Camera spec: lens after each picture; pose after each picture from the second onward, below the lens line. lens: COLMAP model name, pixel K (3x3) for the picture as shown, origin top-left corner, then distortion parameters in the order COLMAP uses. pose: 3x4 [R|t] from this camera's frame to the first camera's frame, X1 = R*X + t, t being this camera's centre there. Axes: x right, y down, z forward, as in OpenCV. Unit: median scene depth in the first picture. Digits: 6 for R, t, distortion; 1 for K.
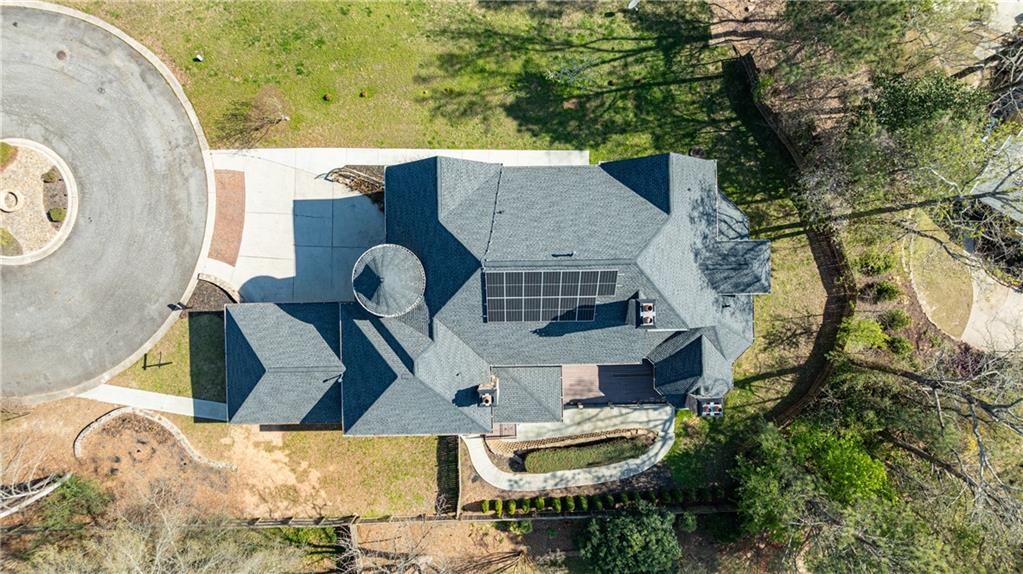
lens RADIAL K [[710.2, 0, 511.5], [0, 710.2, 287.0], [0, 0, 1]] dist [-0.057763, 0.098961]
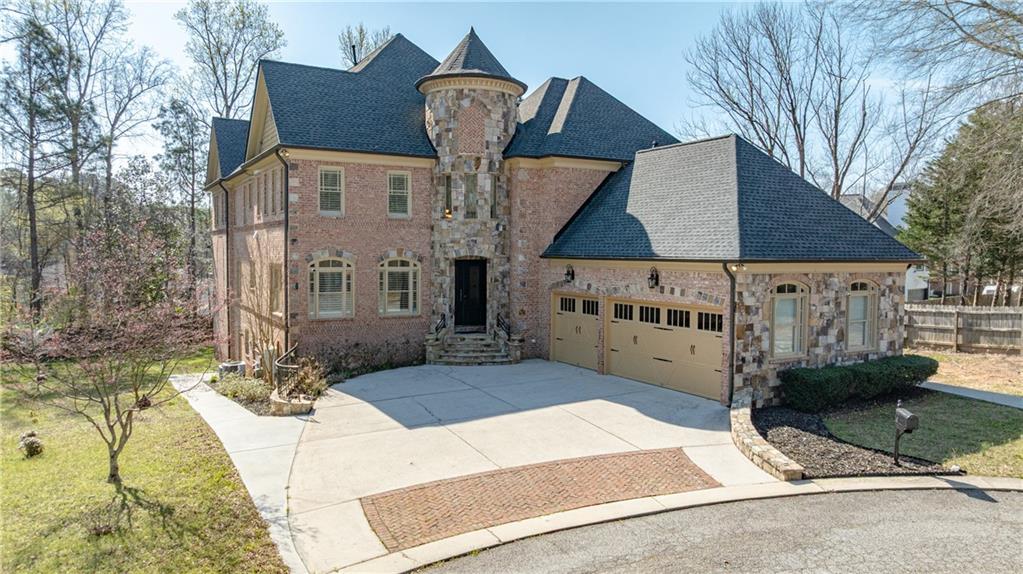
lens RADIAL K [[704.5, 0, 511.5], [0, 704.5, 287.0], [0, 0, 1]] dist [-0.000383, 0.001318]
pose [[-0.483712, -0.071636, 0.872291, -0.613280], [0.875209, -0.045995, 0.481553, -0.231887], [0.005625, 0.996370, 0.084945, 0.904221]]
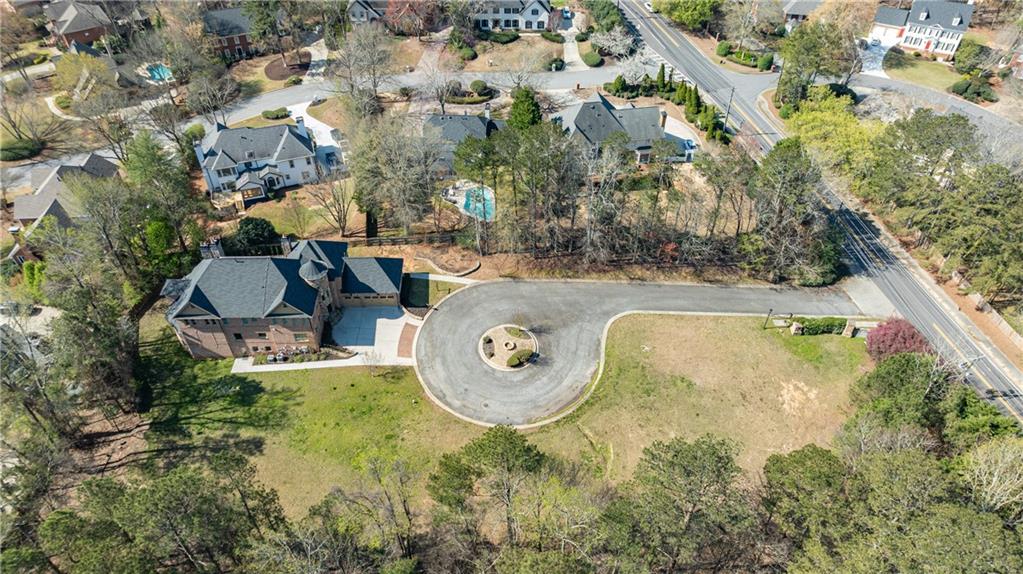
lens RADIAL K [[710.2, 0, 511.5], [0, 710.2, 287.0], [0, 0, 1]] dist [-0.057763, 0.098961]
pose [[-0.999547, -0.009893, -0.028438, -0.650925], [-0.013311, -0.701985, 0.712067, -1.494028], [-0.027007, 0.712123, 0.701535, -0.601642]]
